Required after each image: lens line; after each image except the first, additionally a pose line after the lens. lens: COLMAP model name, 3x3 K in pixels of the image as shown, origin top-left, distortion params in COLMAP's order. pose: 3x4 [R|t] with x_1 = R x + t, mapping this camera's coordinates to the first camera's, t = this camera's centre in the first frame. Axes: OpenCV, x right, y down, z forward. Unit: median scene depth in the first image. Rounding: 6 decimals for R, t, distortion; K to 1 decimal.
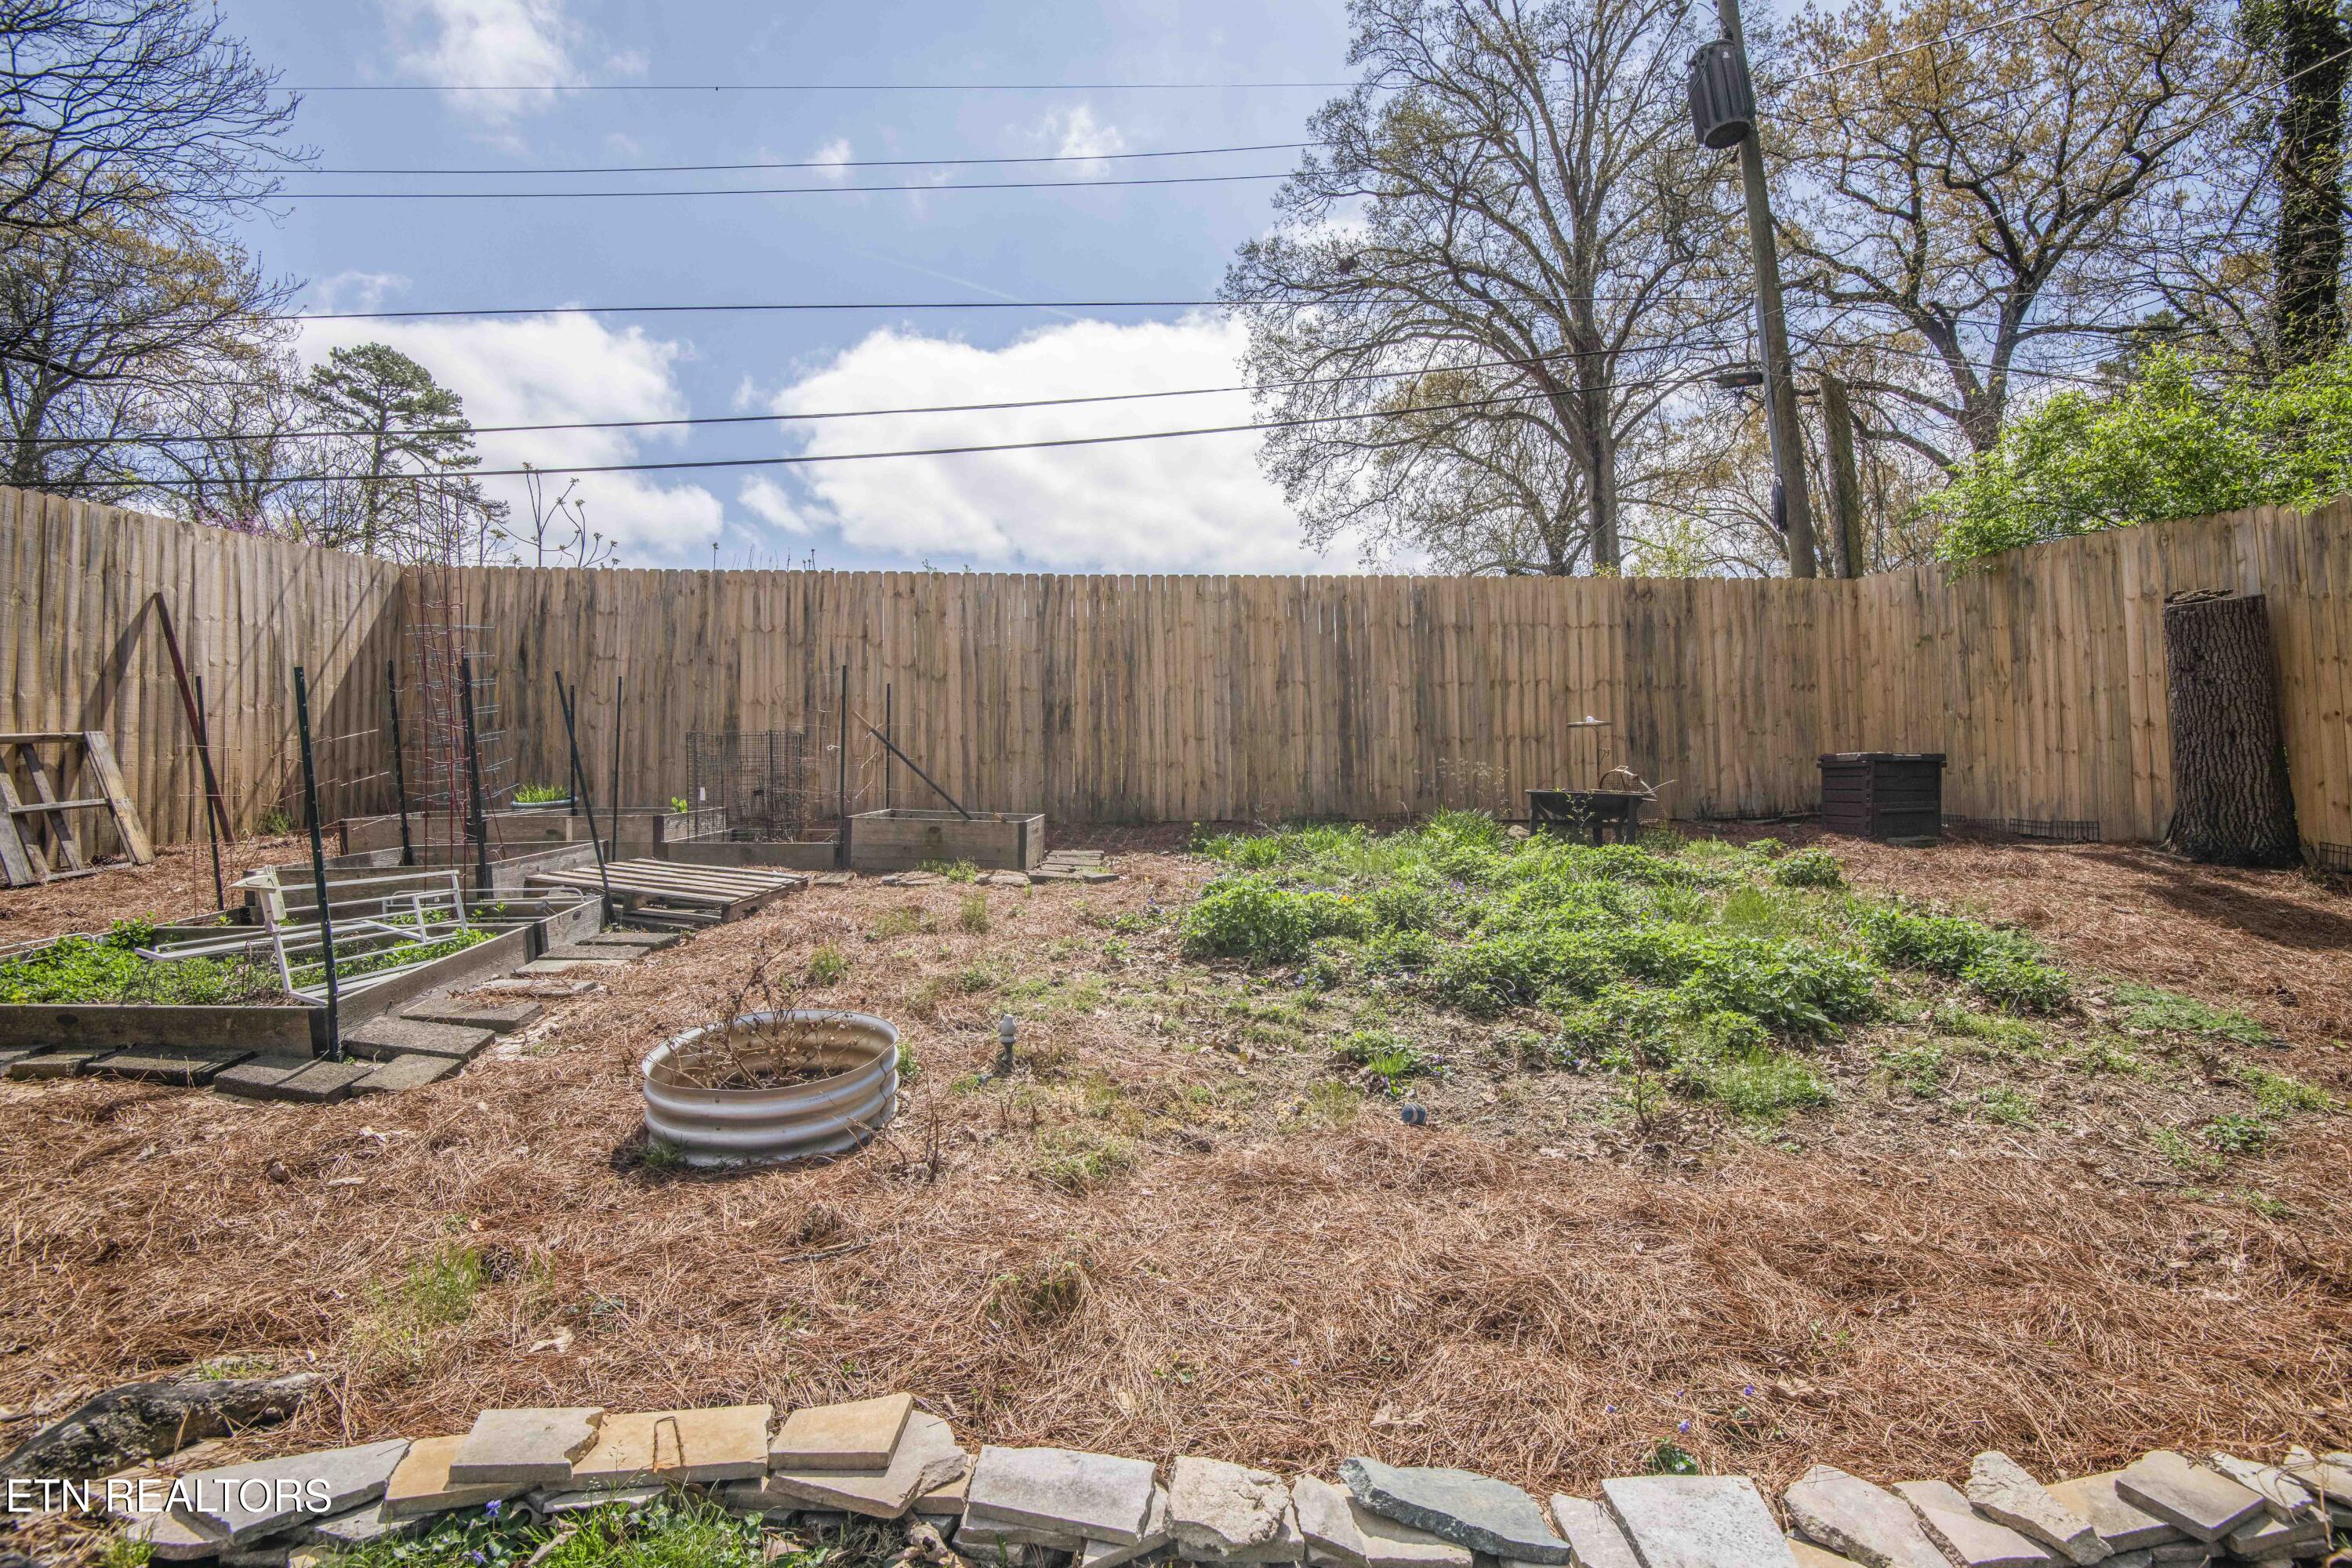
lens RADIAL K [[1075.8, 0, 1176.0], [0, 1075.8, 784.0], [0, 0, 1]] dist [-0.019946, -0.017576]
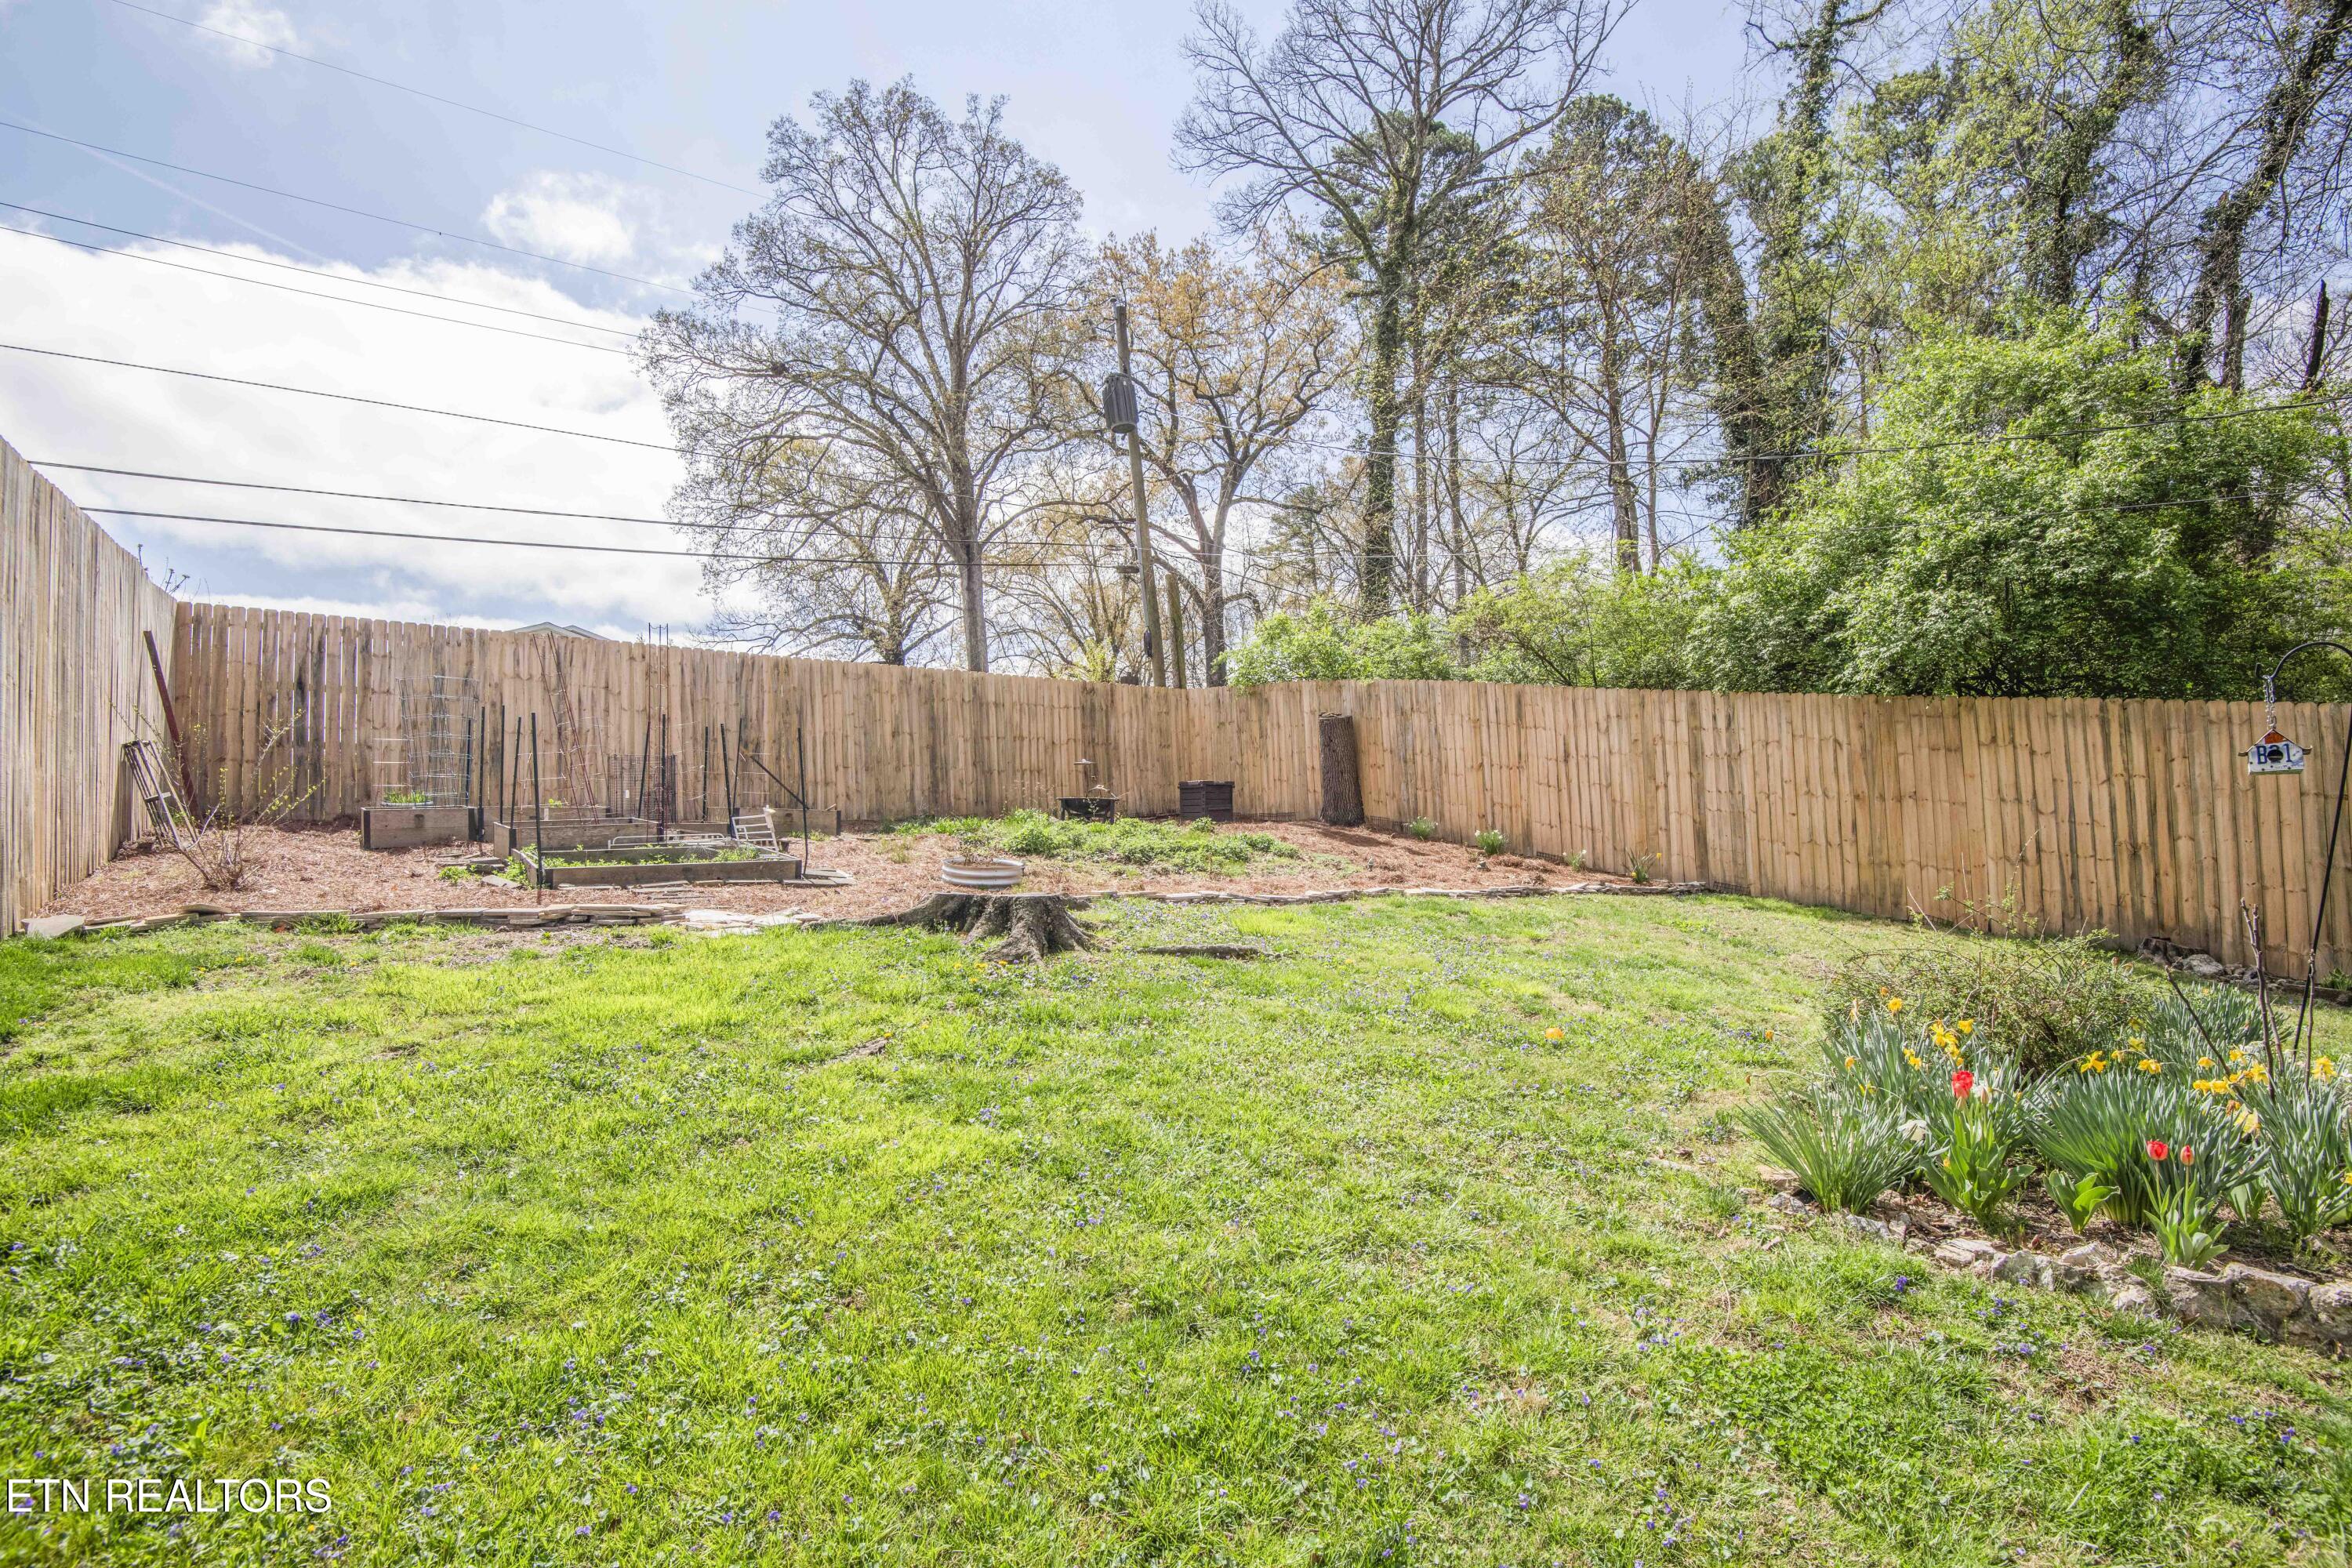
lens RADIAL K [[1064.4, 0, 1178.9], [0, 1064.4, 796.1], [0, 0, 1]] dist [-0.049612, -0.000312]
pose [[0.804035, 0.004737, 0.594564, -0.464112], [0.011536, 0.999656, -0.023565, 0.037750], [-0.594471, 0.025806, 0.803703, -0.469201]]
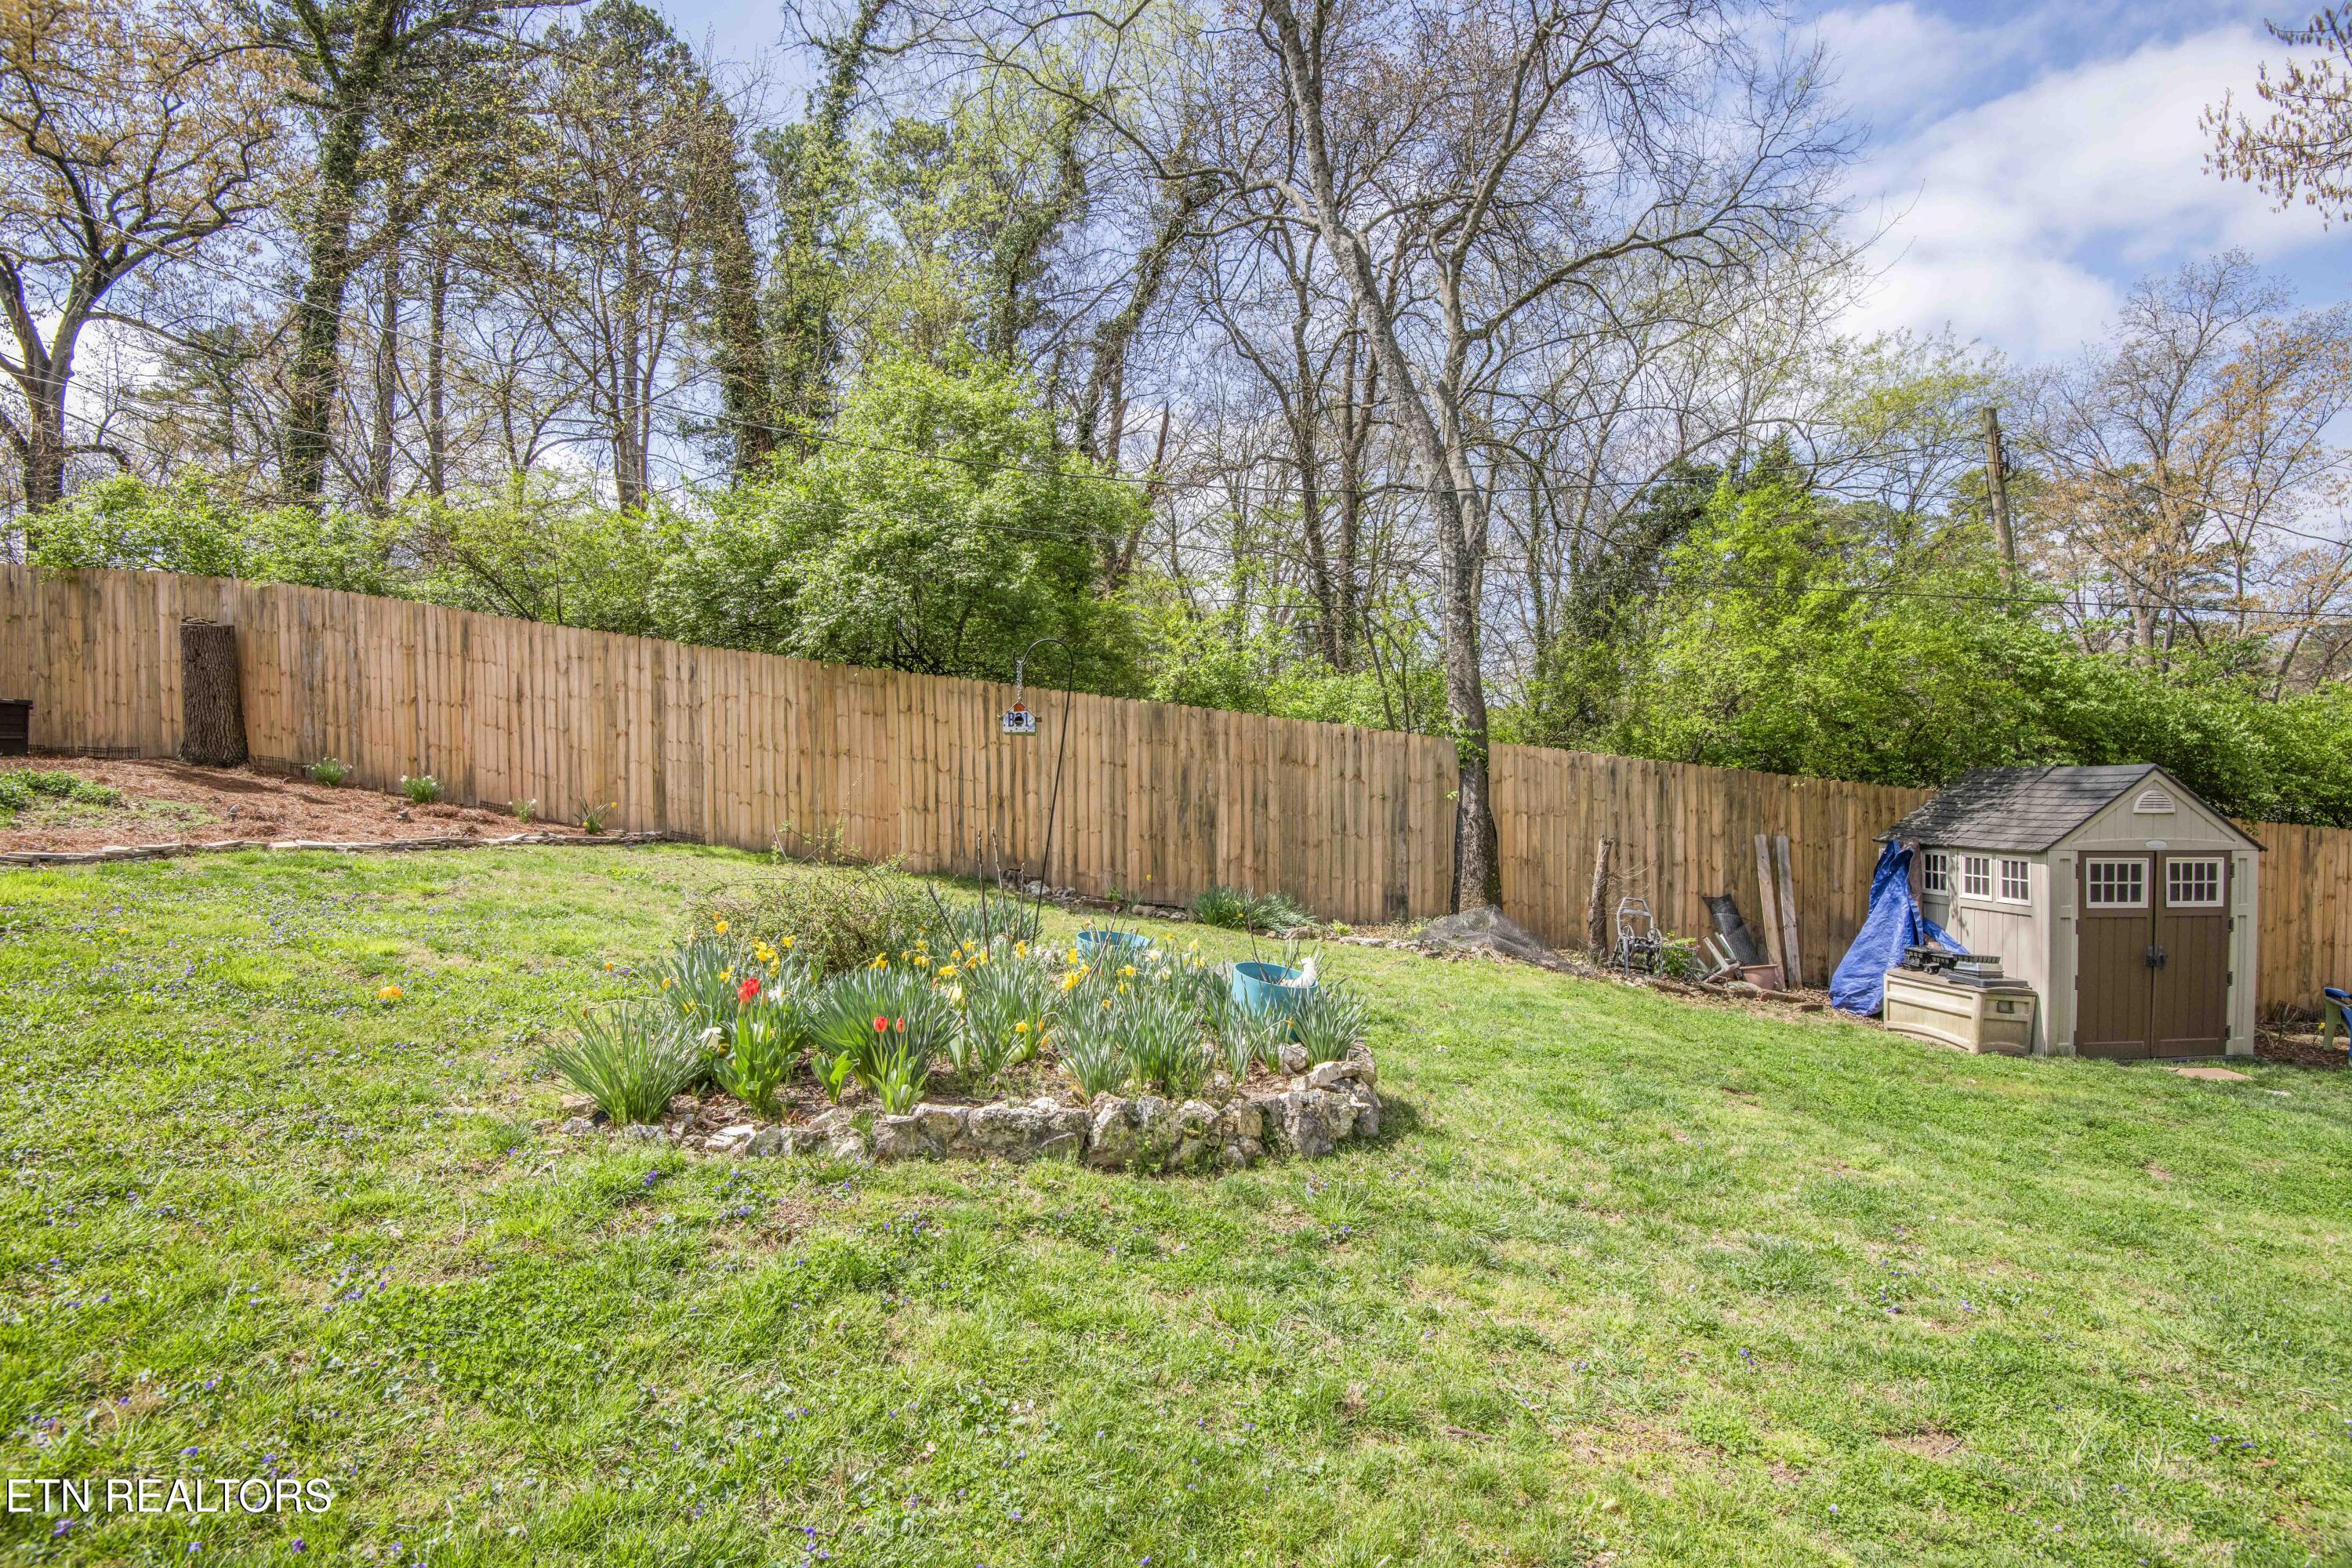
lens RADIAL K [[1073.9, 0, 1176.0], [0, 1073.9, 784.0], [0, 0, 1]] dist [-0.047090, -0.001211]
pose [[0.060302, -0.004490, 0.998170, -0.443341], [-0.014411, 0.999882, 0.005368, 0.044888], [-0.998076, -0.014708, 0.060230, -0.517080]]
